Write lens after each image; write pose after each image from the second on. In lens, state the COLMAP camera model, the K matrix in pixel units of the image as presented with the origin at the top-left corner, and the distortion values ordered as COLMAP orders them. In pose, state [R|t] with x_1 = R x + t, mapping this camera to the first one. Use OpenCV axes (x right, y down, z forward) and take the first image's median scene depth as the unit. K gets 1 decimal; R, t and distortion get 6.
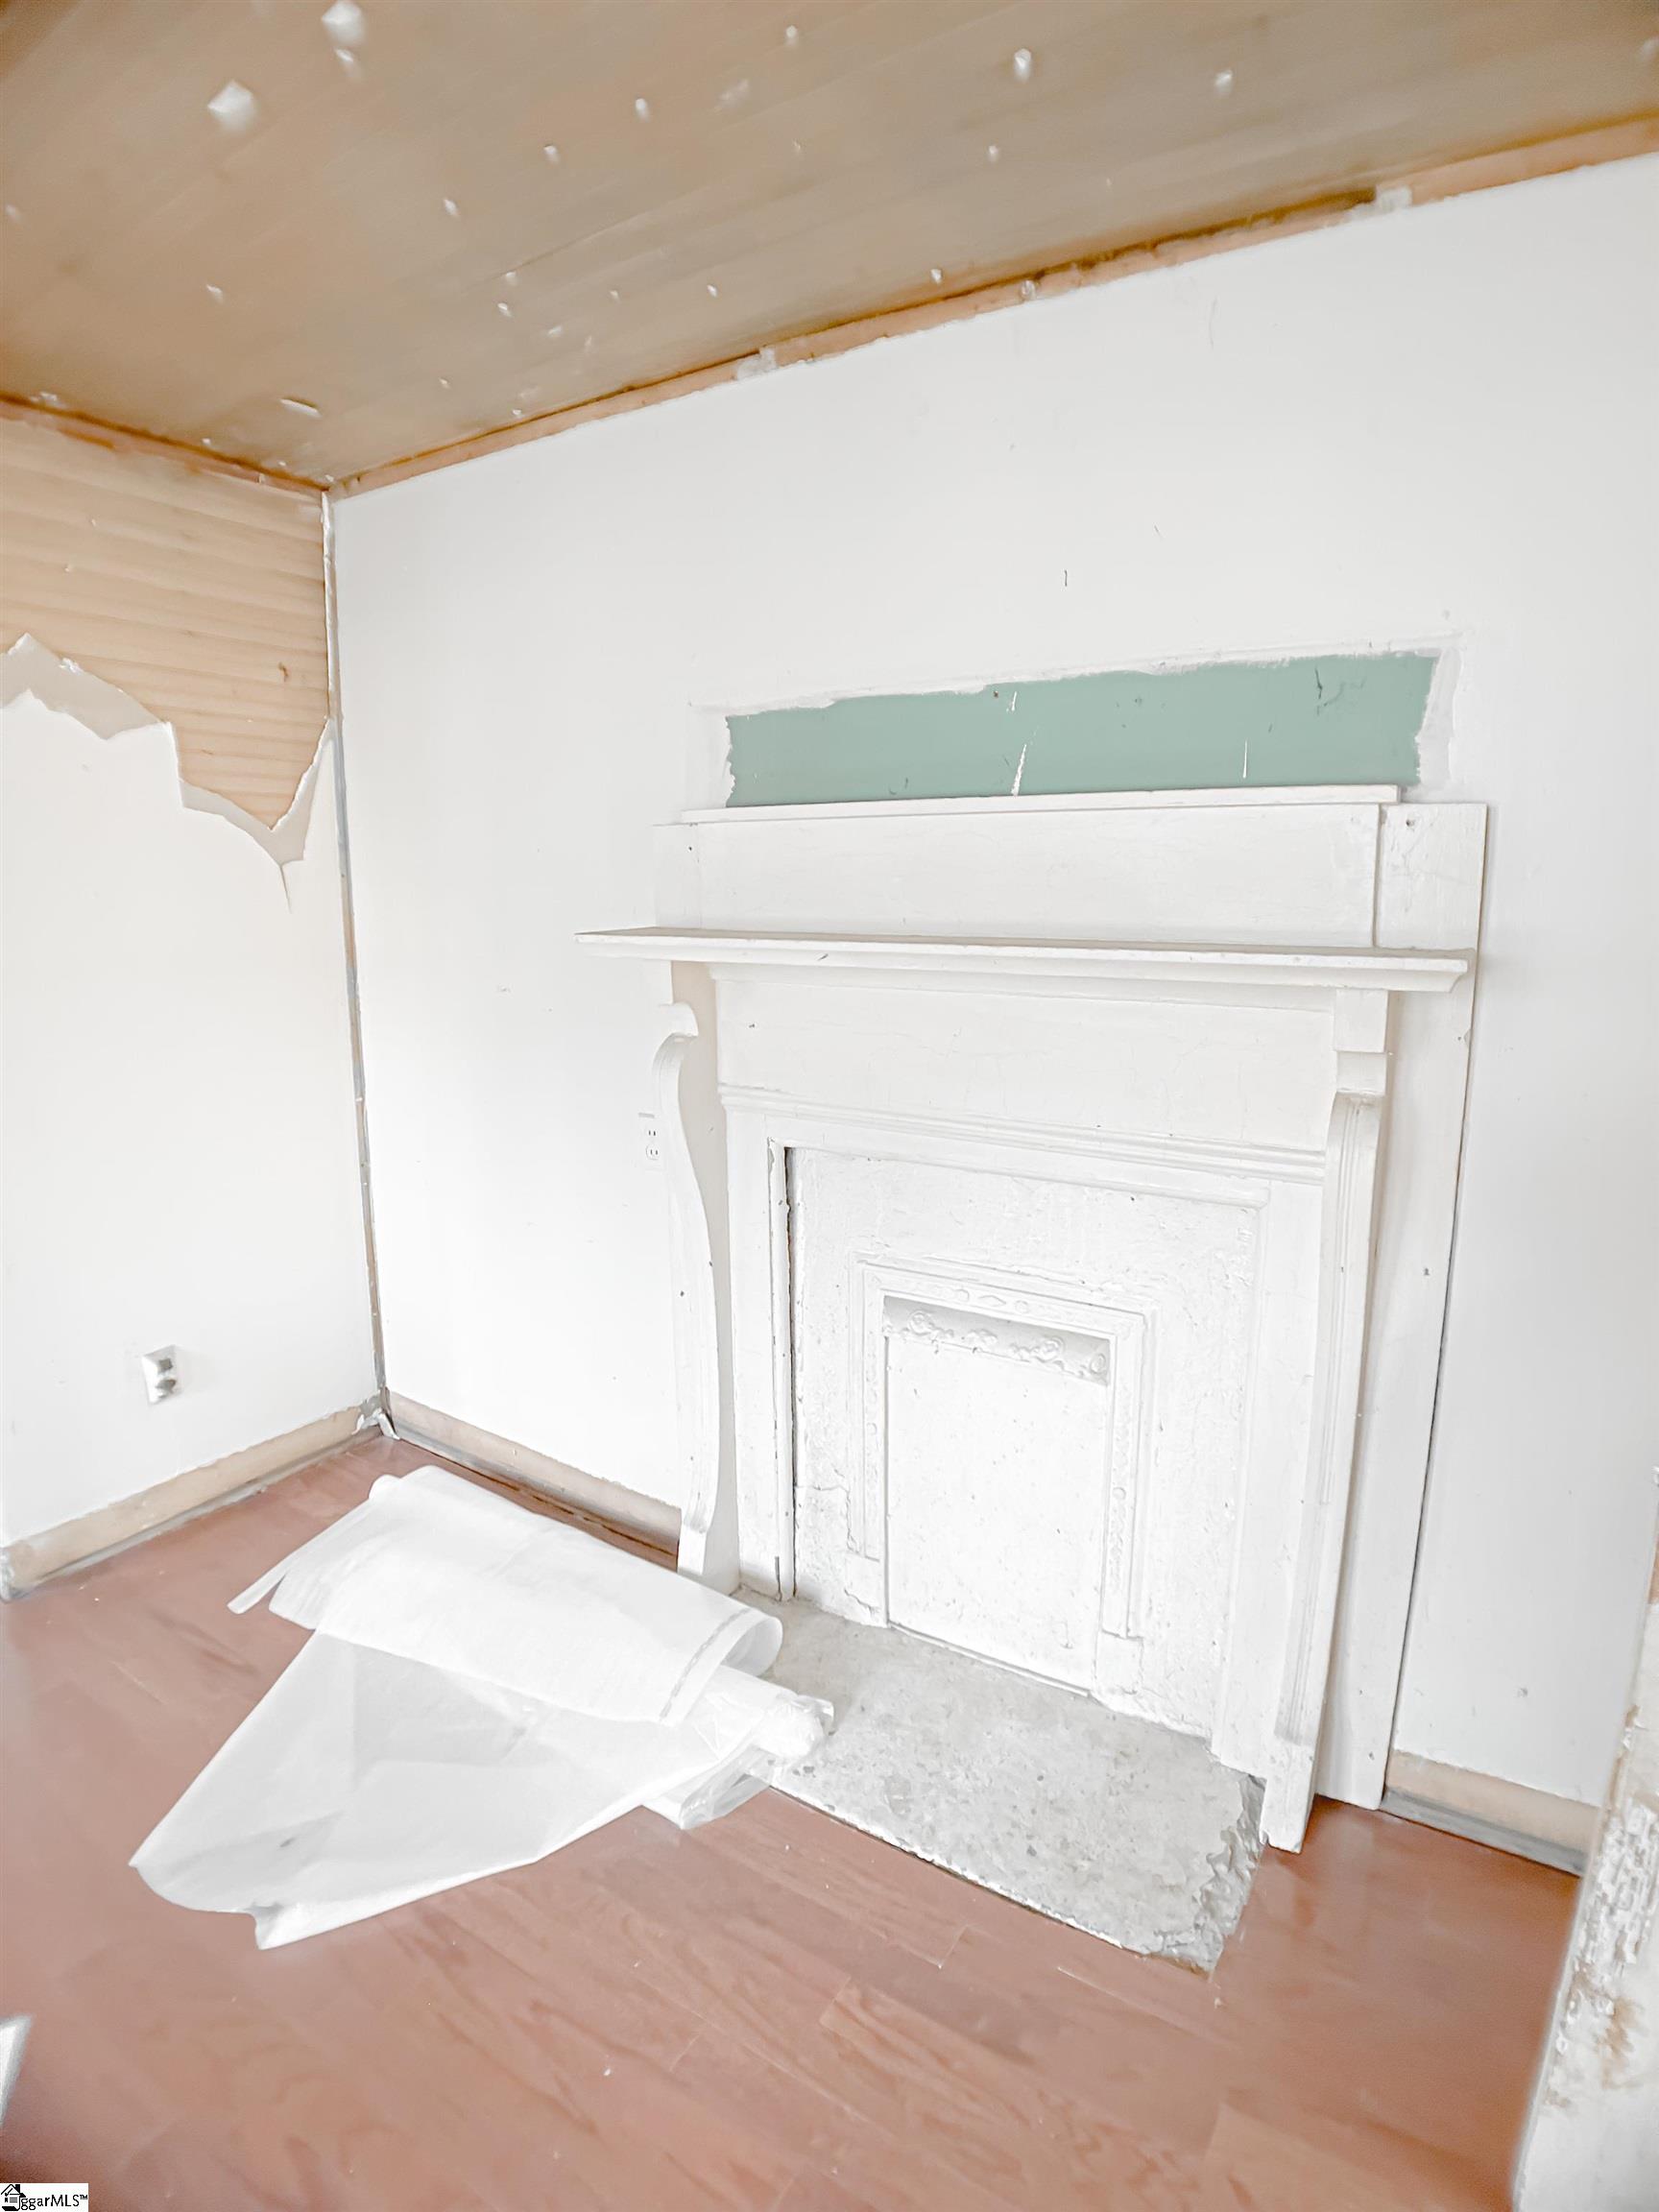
lens RADIAL K [[1173.3, 0, 831.7], [0, 1173.3, 1087.5], [0, 0, 1]] dist [-0.066596, -0.000207]
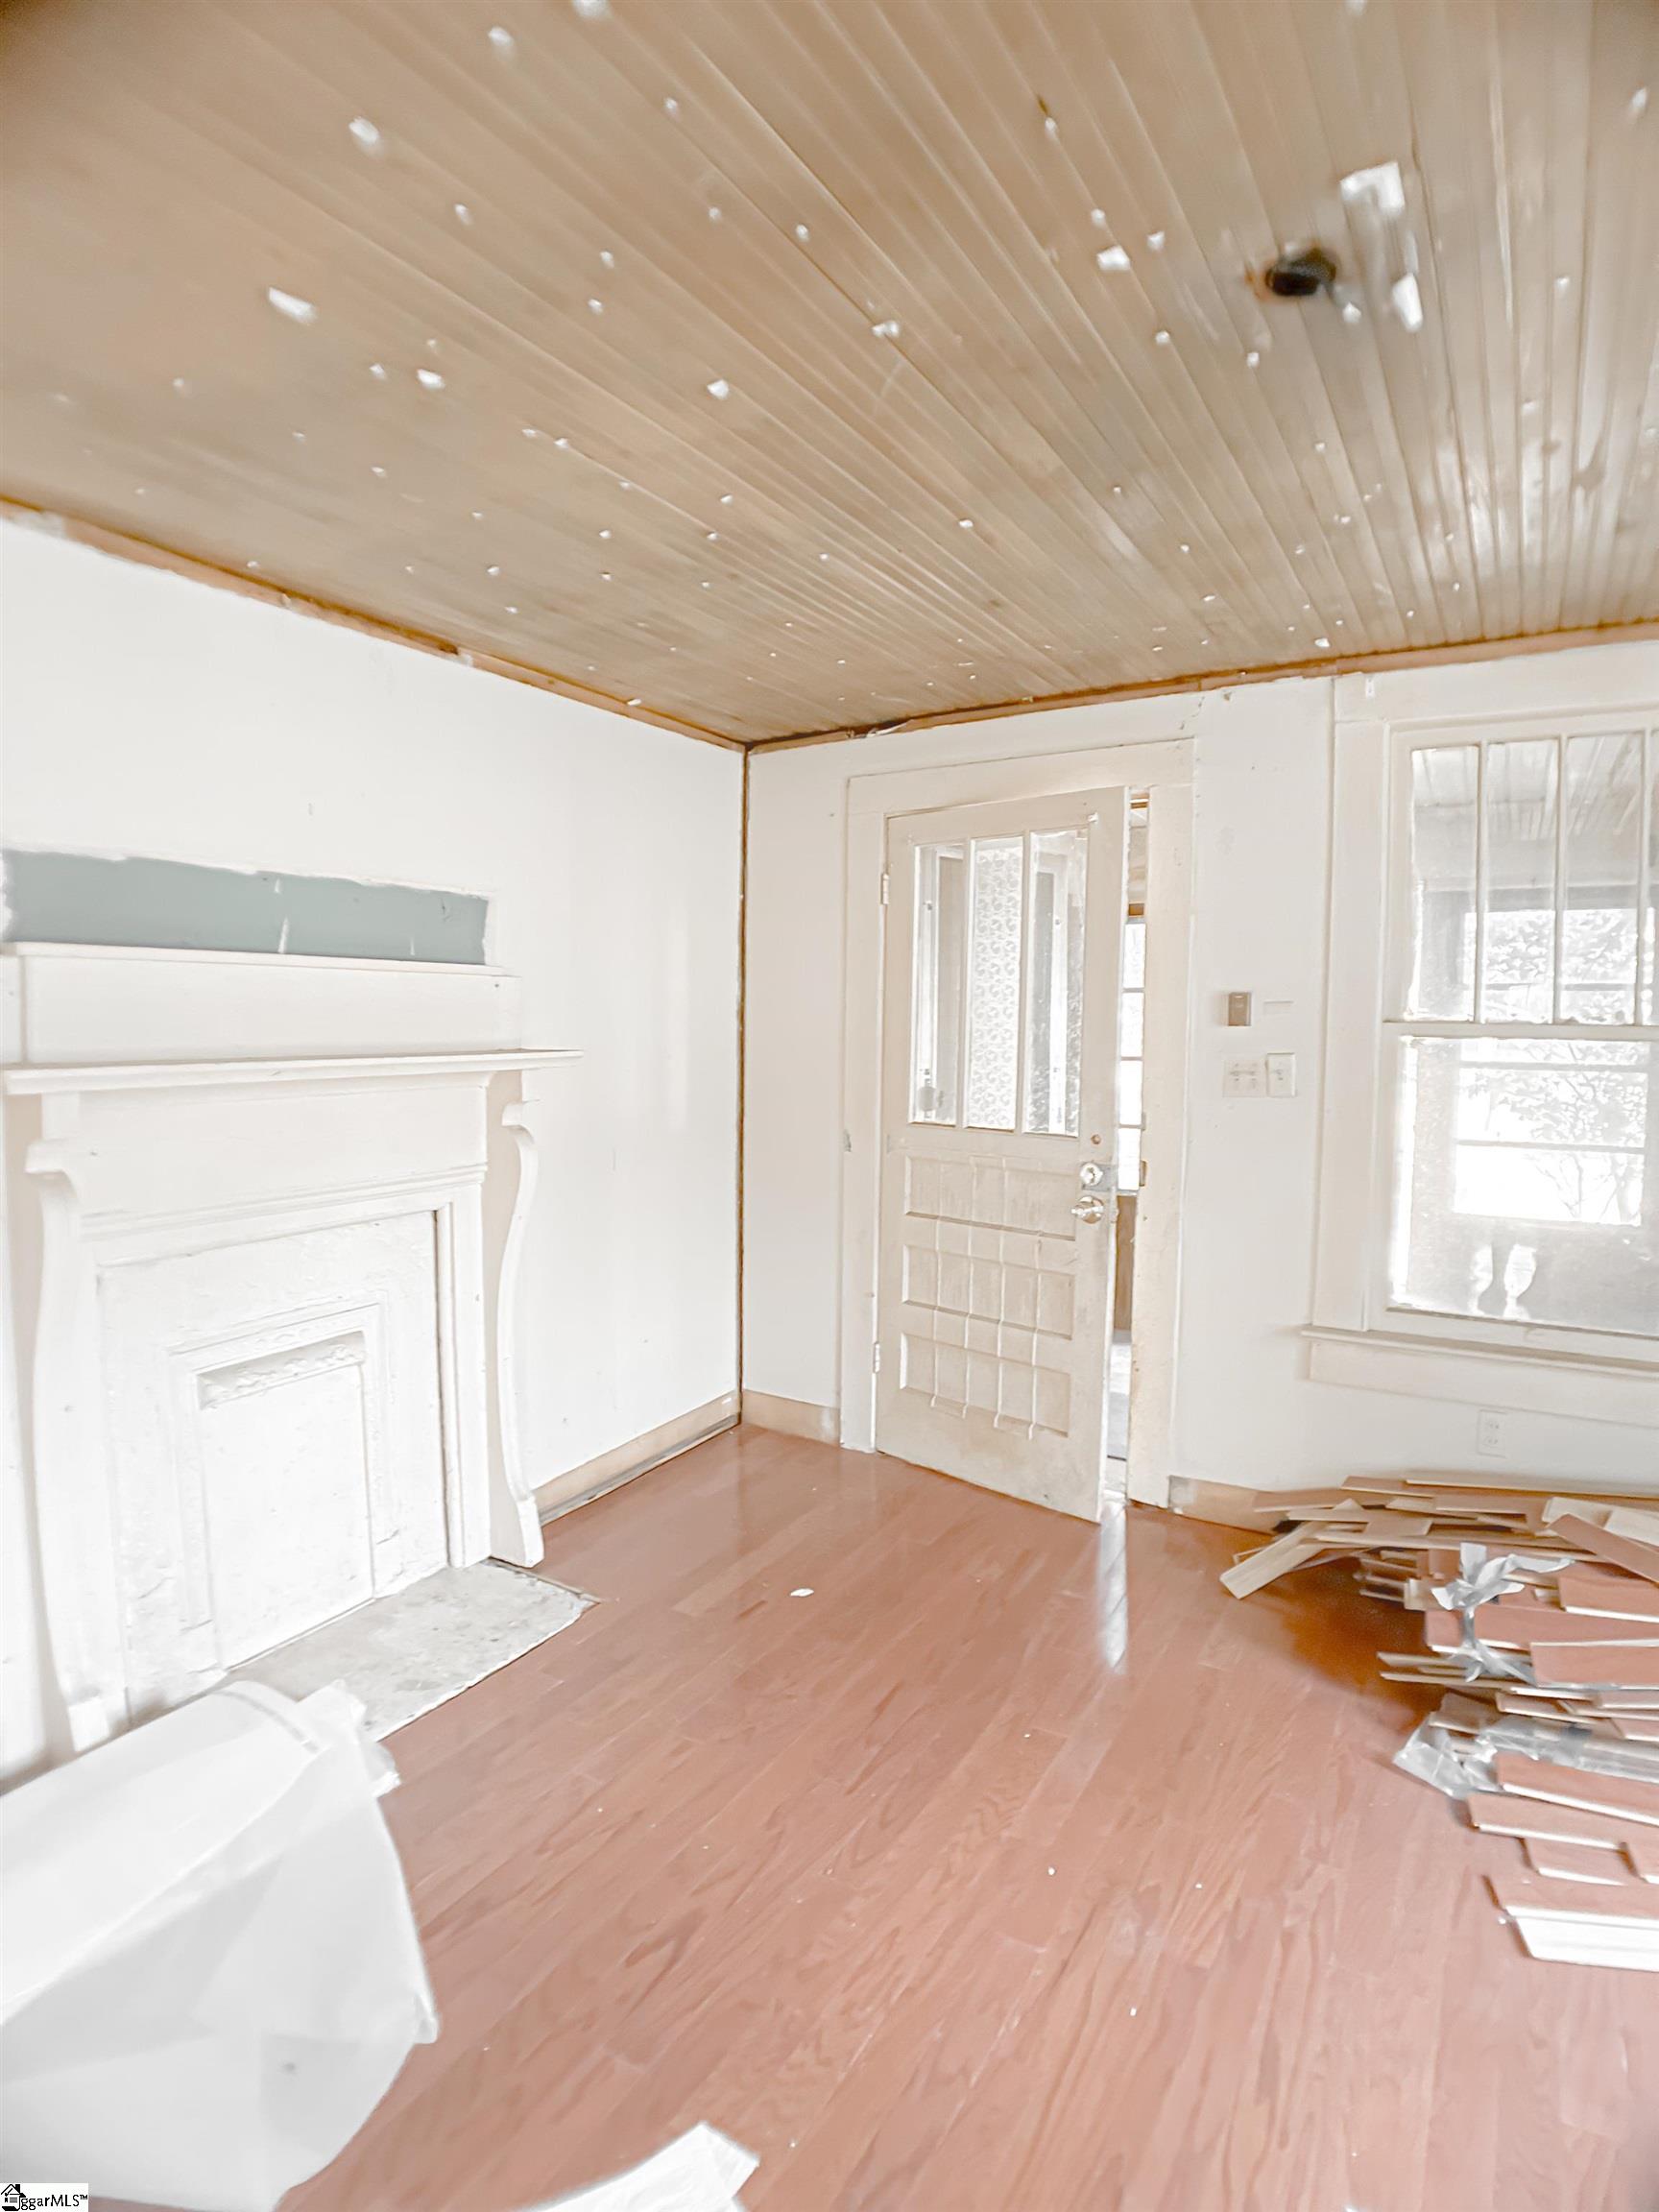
lens RADIAL K [[1188.1, 0, 829.5], [0, 1188.1, 1106.0], [0, 0, 1]] dist [-0.001389, -0.000254]
pose [[-0.021116, -0.073674, 0.997059, -1.223597], [0.169626, 0.982559, 0.076194, -0.069969], [-0.985282, 0.170736, -0.008250, 0.396747]]
